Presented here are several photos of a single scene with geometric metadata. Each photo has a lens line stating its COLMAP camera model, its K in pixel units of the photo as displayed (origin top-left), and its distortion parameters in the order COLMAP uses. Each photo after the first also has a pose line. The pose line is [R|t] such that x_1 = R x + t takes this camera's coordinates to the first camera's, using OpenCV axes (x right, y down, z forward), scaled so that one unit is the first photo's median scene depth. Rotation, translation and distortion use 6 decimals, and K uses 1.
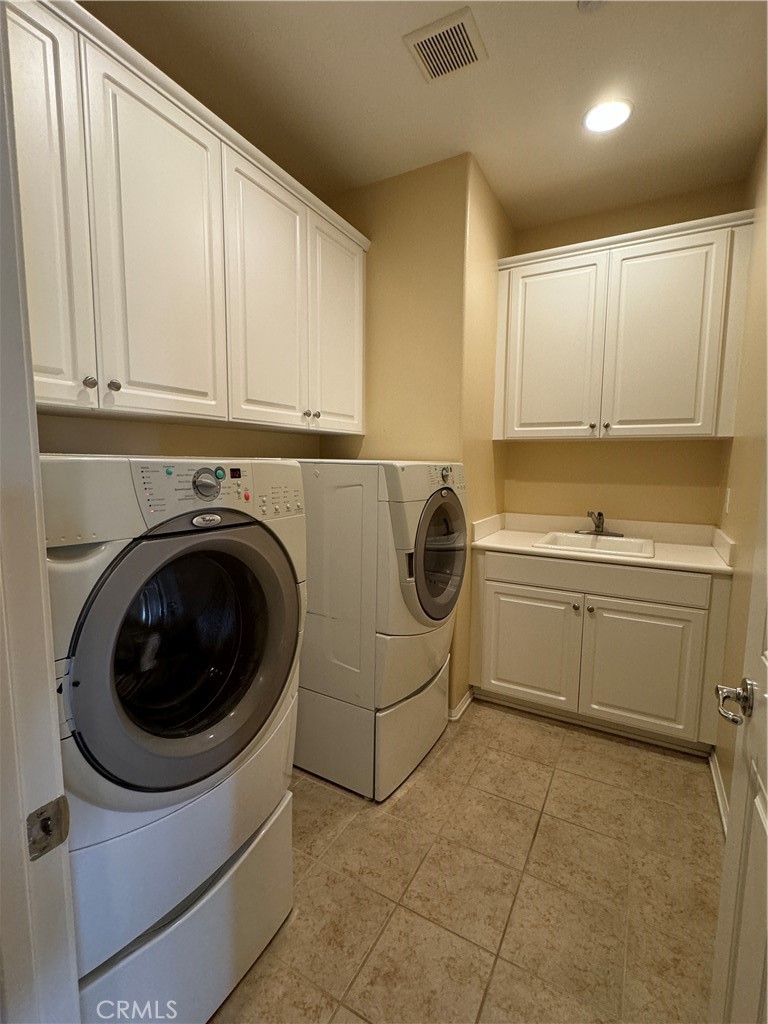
lens RADIAL K [[469.5, 0, 384.0], [0, 469.5, 512.0], [0, 0, 1]] dist [-0.026819, -0.000115]
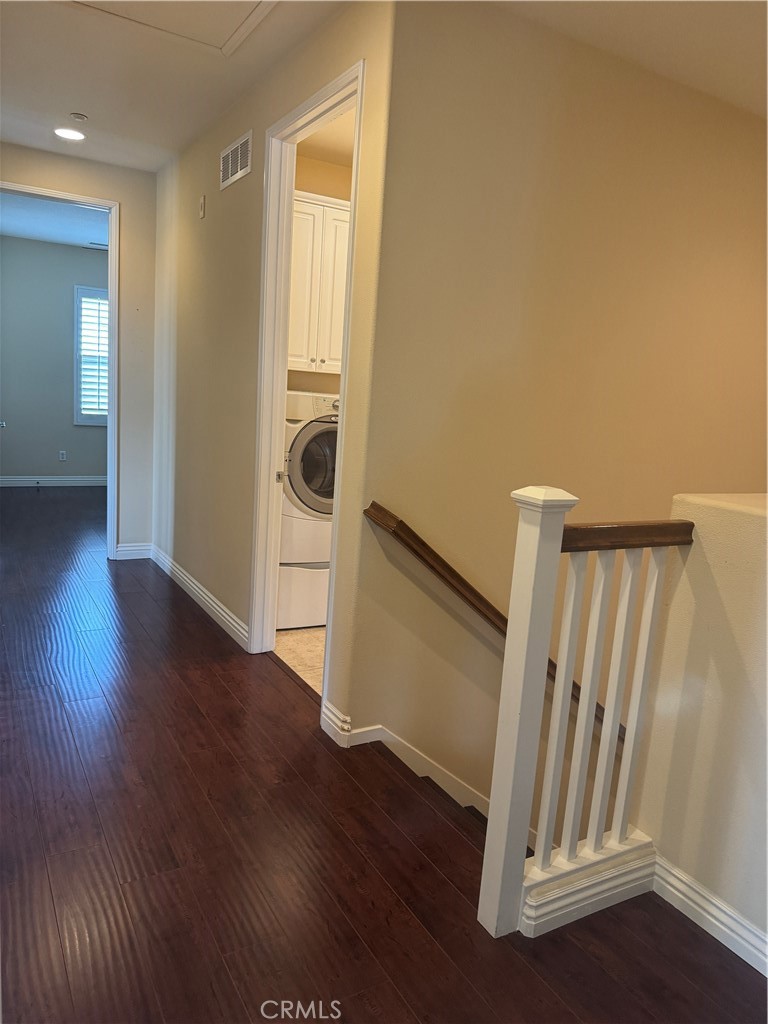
lens RADIAL K [[727.1, 0, 384.0], [0, 727.1, 512.0], [0, 0, 1]] dist [0.001826, -0.002879]
pose [[0.854227, 0.144204, -0.499501, 2.132340], [-0.127335, 0.989532, 0.067910, 0.240687], [0.504065, 0.005593, 0.863647, -2.619174]]
